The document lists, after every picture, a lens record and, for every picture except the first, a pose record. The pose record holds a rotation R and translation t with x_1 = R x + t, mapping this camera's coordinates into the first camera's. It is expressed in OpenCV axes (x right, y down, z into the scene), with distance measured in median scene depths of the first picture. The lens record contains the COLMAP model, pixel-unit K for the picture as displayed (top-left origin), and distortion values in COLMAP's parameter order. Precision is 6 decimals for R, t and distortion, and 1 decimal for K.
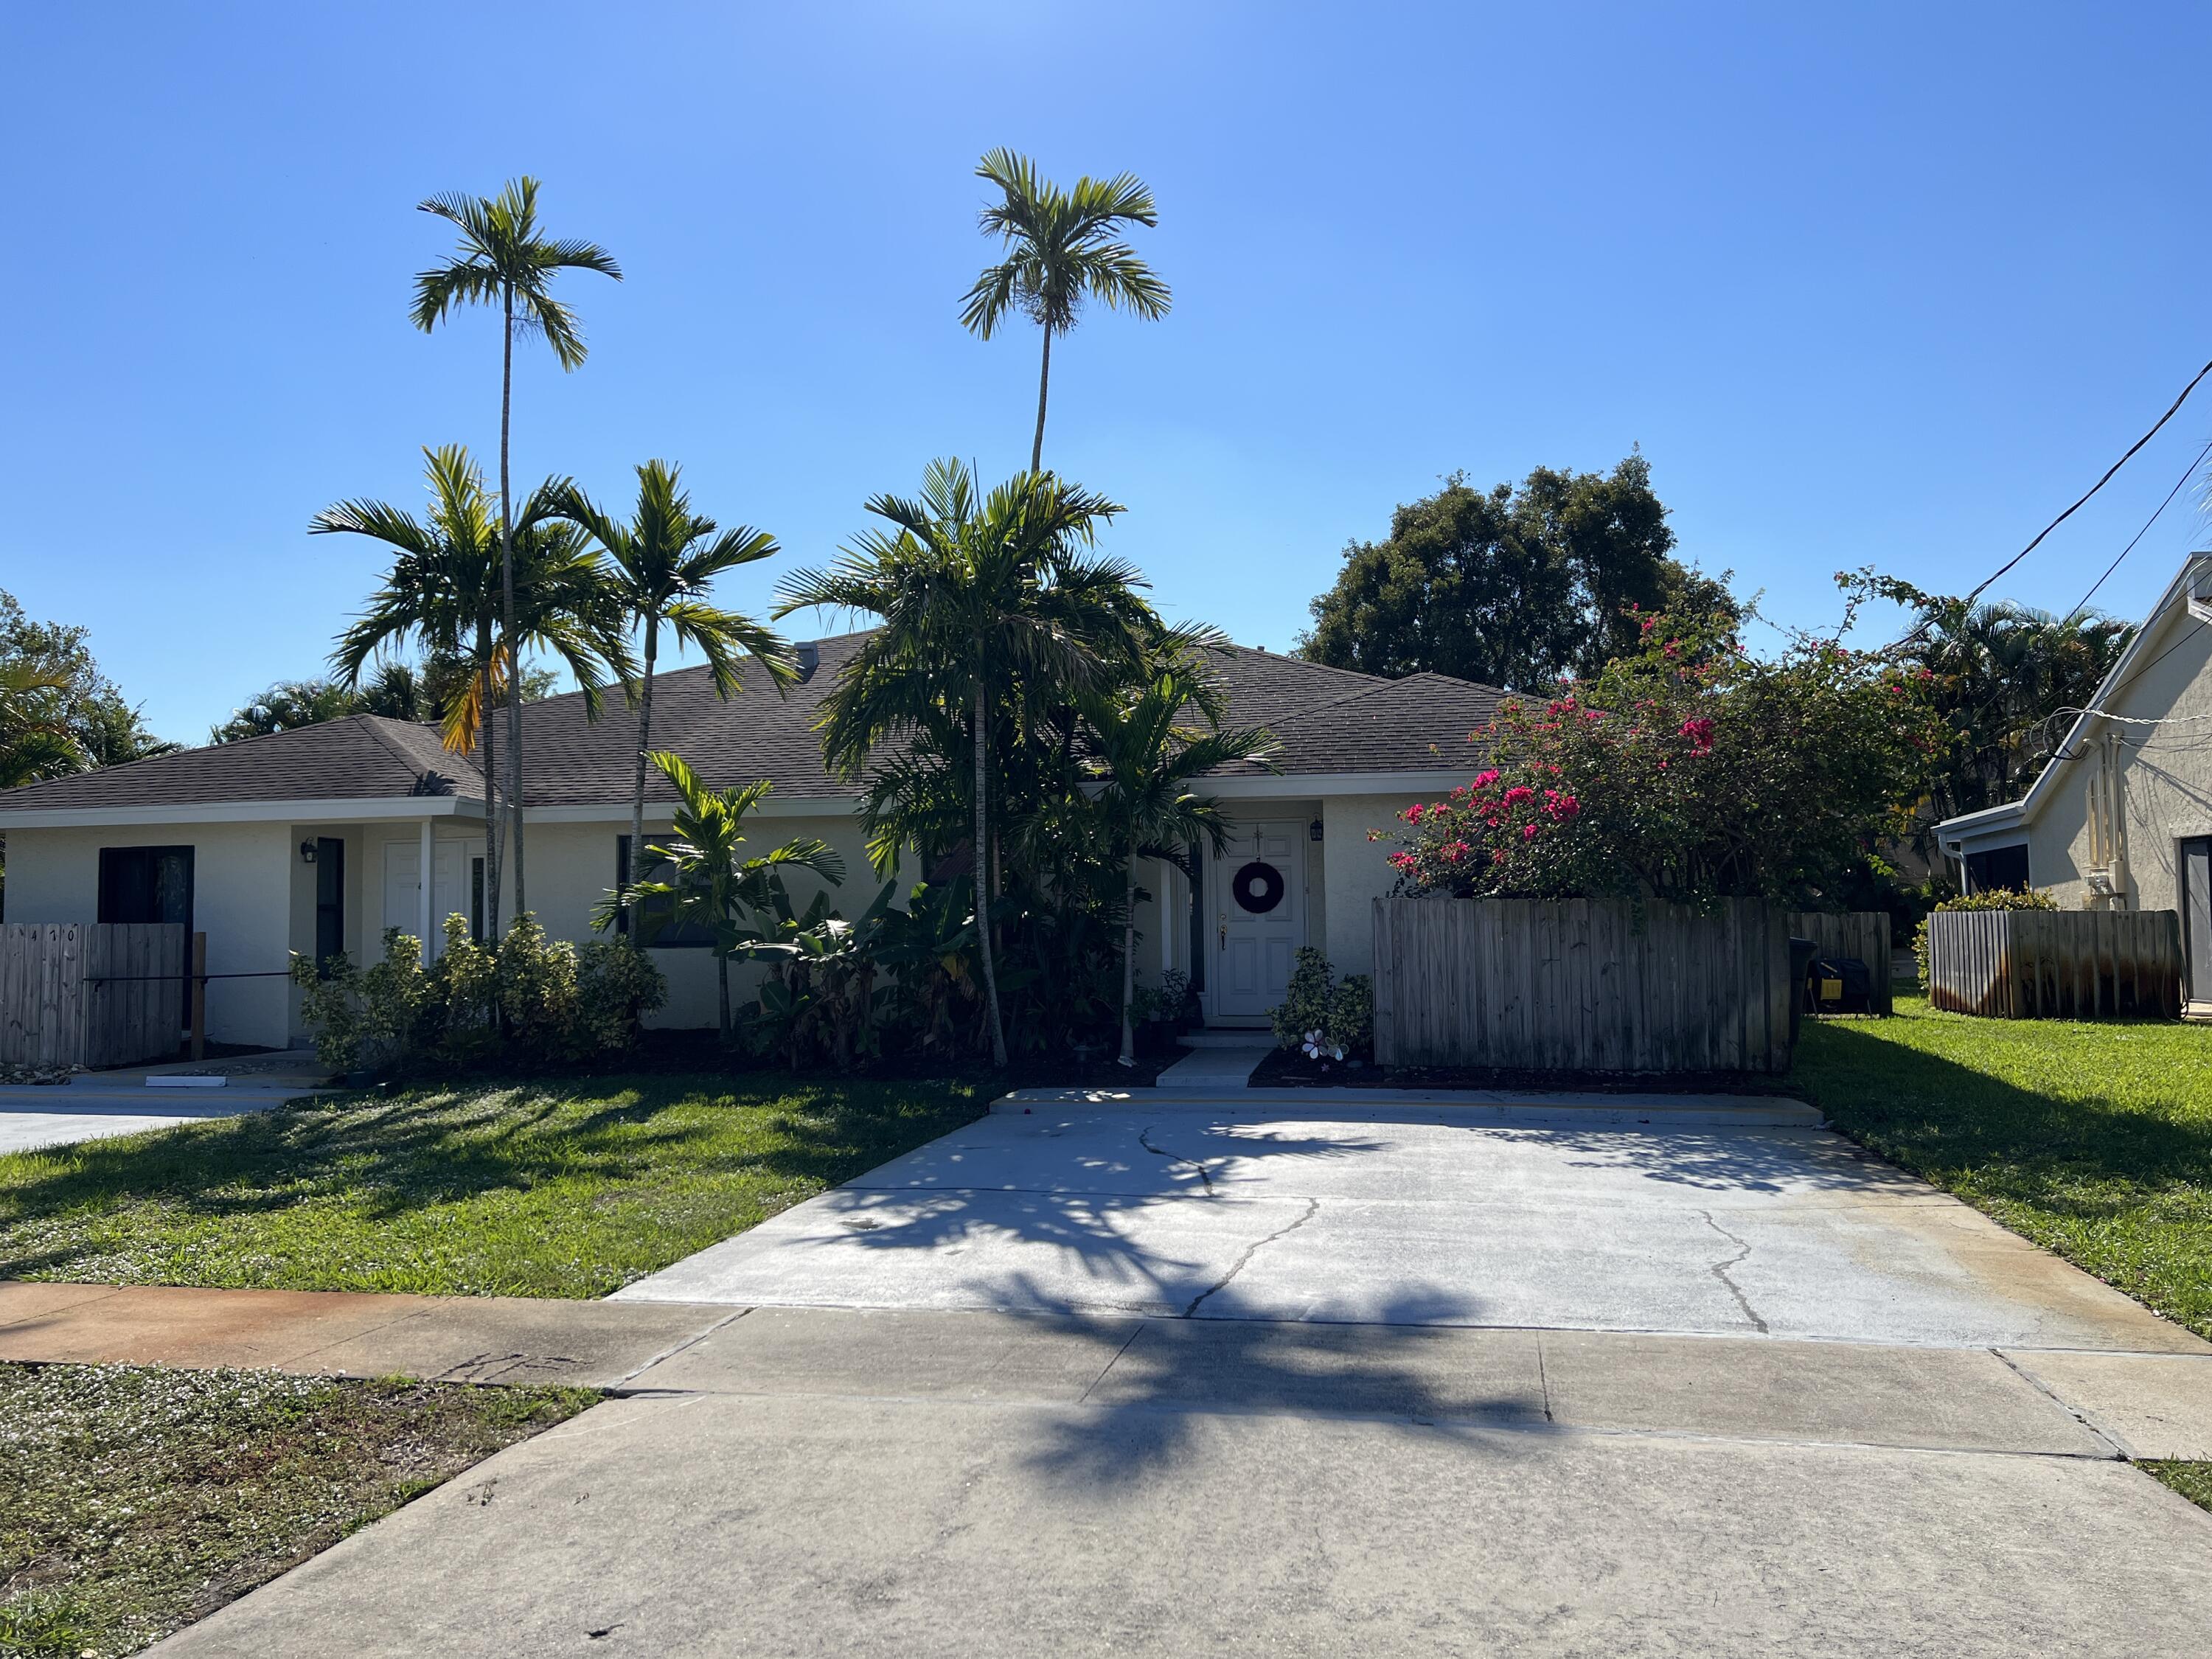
lens RADIAL K [[1661.6, 0, 1103.4], [0, 1661.6, 827.8], [0, 0, 1]] dist [0.062221, -0.070455]
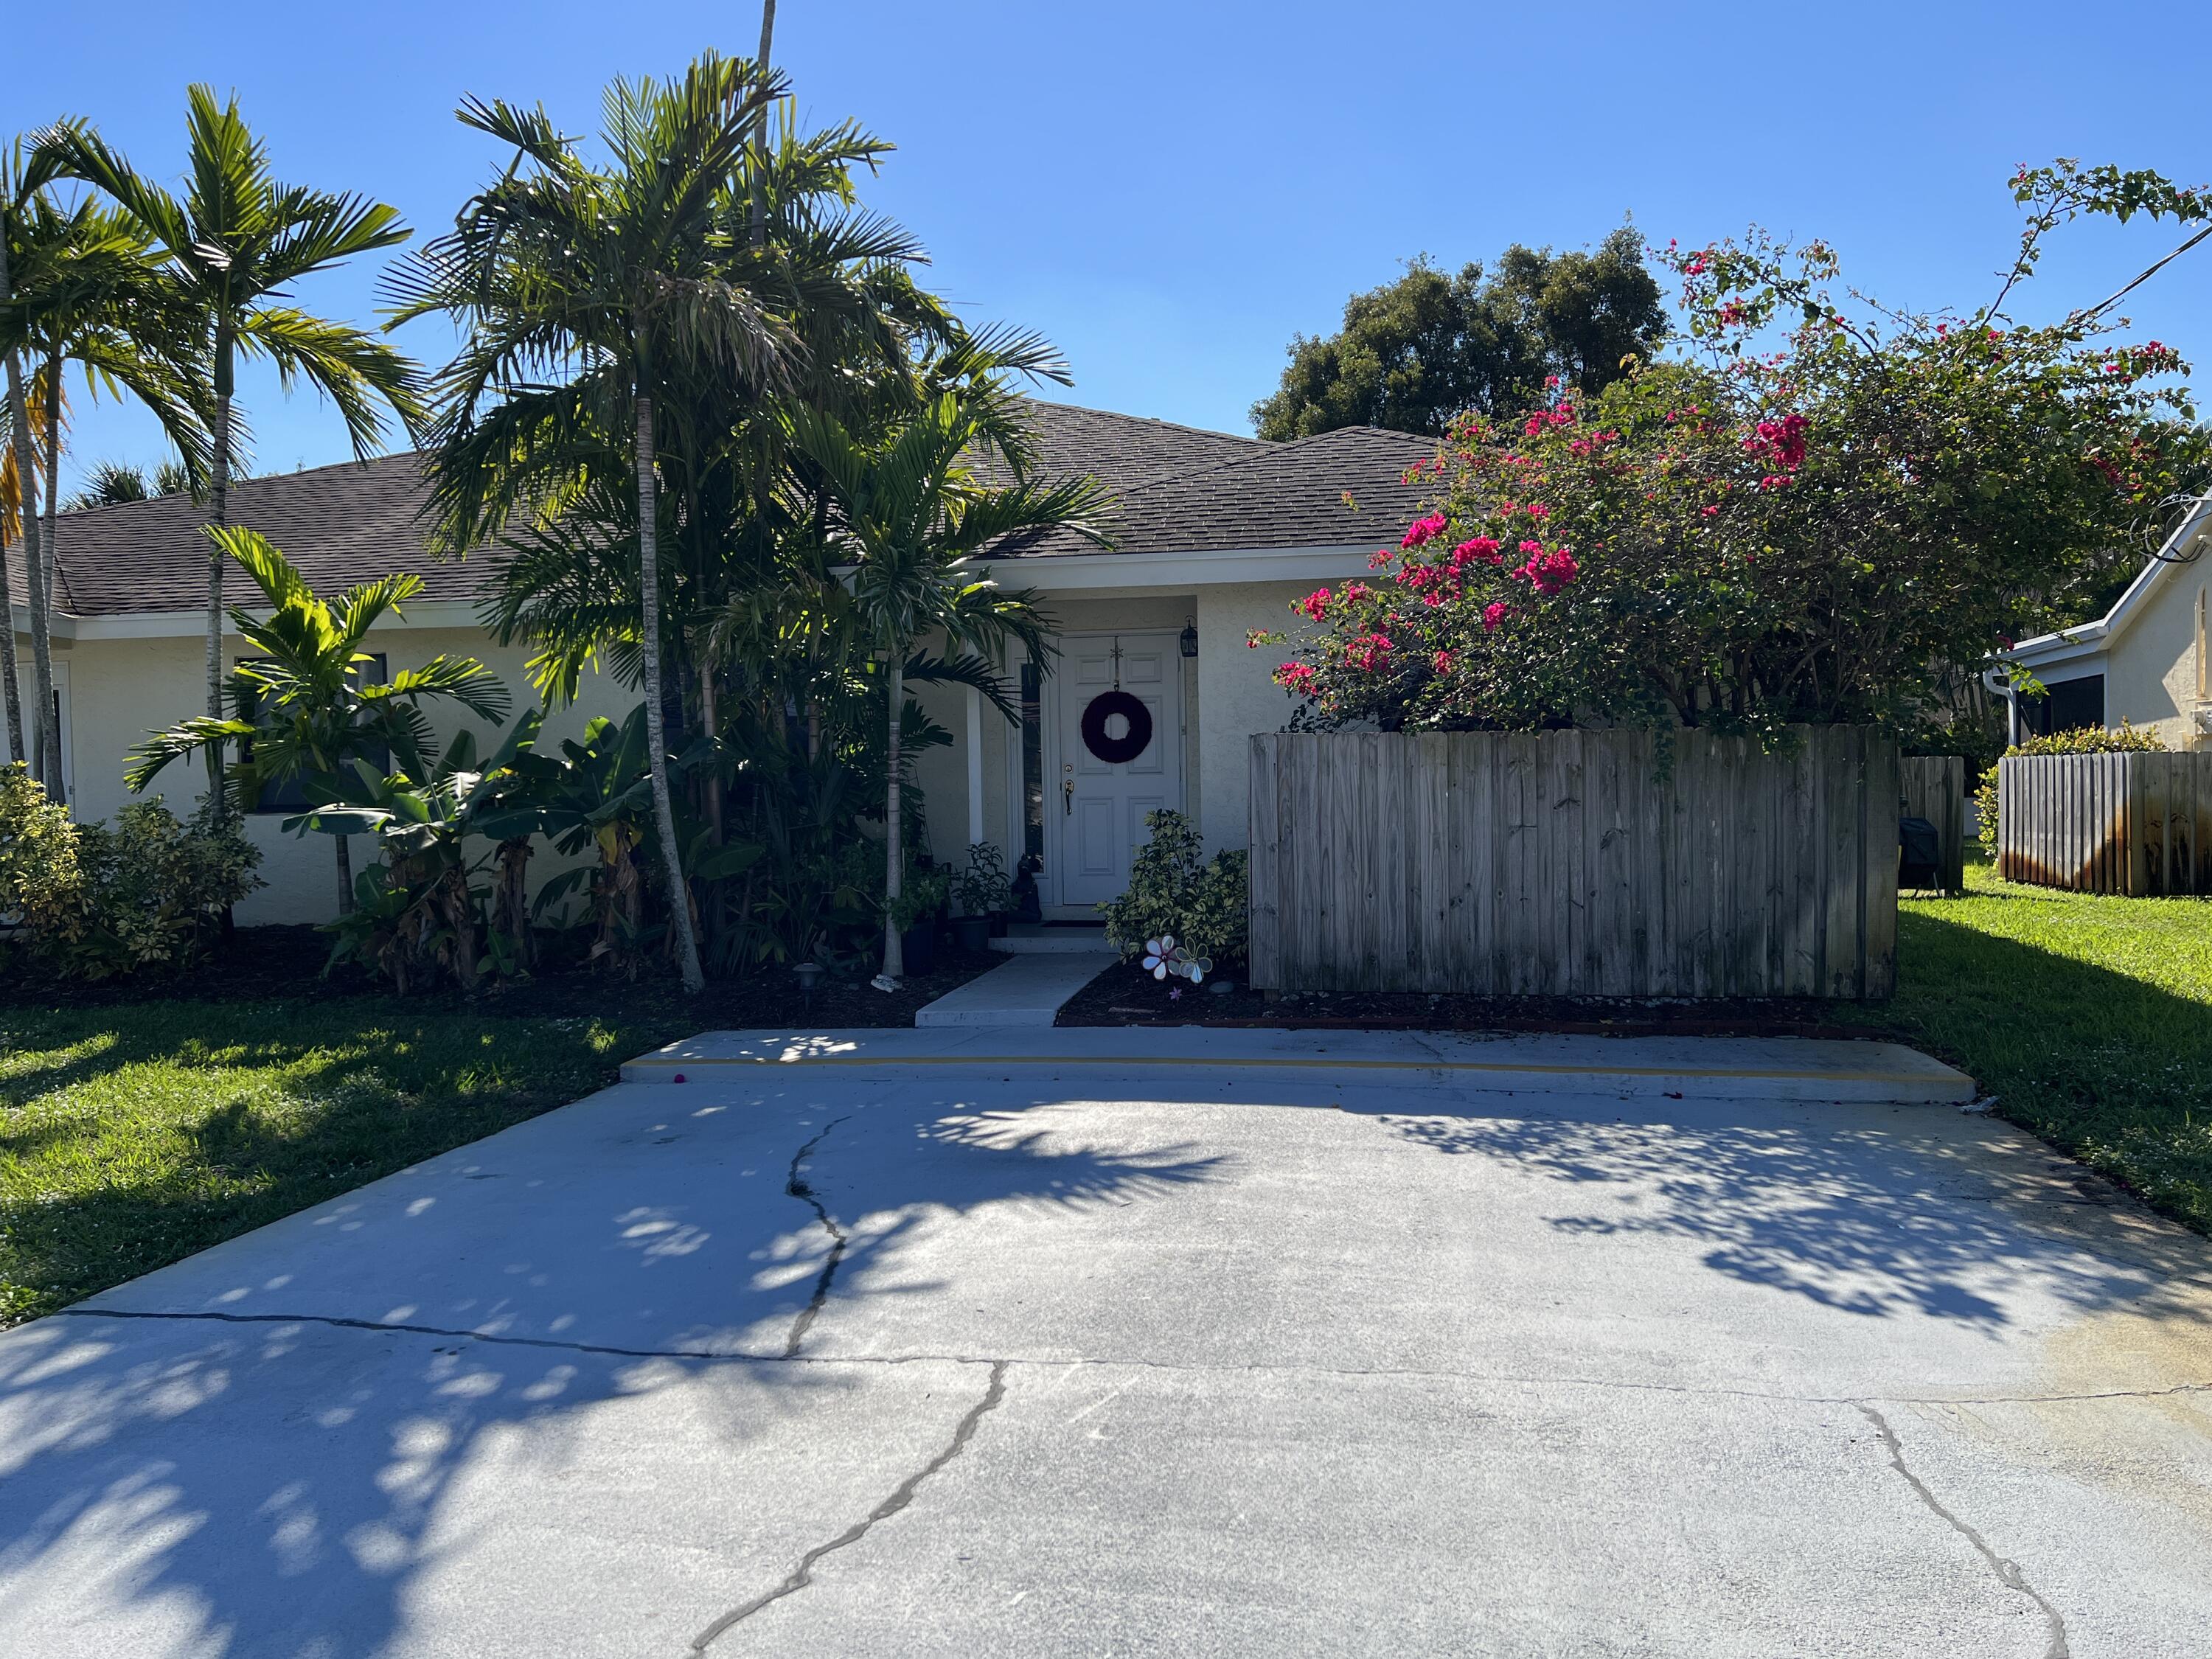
lens RADIAL K [[1661.6, 0, 1117.0], [0, 1661.6, 843.3], [0, 0, 1]] dist [0.062221, -0.070455]
pose [[0.999626, -0.006819, 0.026483, 0.086533], [0.004336, 0.995683, 0.092717, 0.023127], [-0.027001, -0.092568, 0.995340, 0.331809]]
